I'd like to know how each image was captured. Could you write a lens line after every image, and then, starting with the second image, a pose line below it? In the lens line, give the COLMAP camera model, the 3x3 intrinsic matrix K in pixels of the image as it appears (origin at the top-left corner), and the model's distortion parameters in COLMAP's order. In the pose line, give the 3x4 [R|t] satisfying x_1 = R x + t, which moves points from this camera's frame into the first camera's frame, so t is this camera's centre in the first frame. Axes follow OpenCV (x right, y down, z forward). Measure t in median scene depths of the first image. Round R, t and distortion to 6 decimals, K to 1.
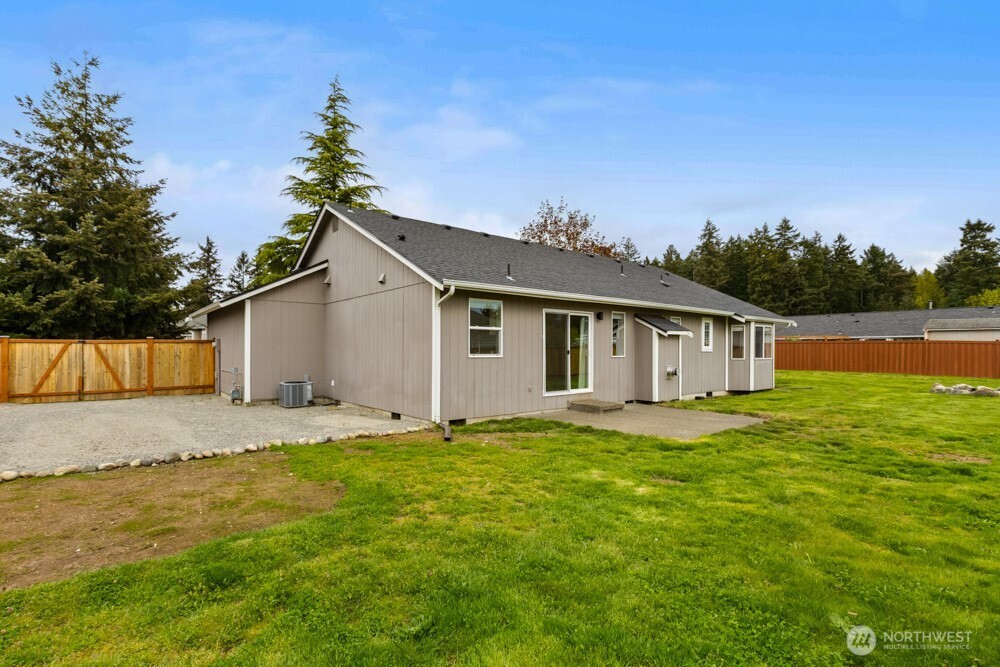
lens RADIAL K [[471.1, 0, 501.0], [0, 471.1, 342.0], [0, 0, 1]] dist [-0.000922, -0.001393]
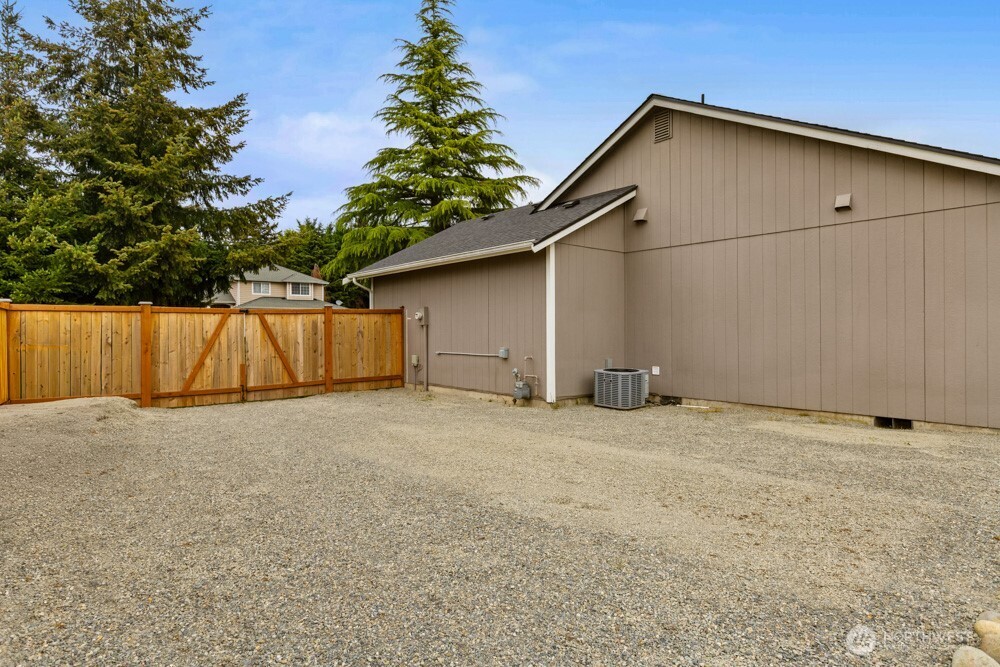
lens RADIAL K [[537.5, 0, 499.5], [0, 537.5, 329.1], [0, 0, 1]] dist [-0.012966, 0.002662]
pose [[0.999107, -0.007173, 0.041642, -0.540108], [0.006504, 0.999848, 0.016173, 0.012982], [-0.041752, -0.015887, 0.999002, 0.225303]]
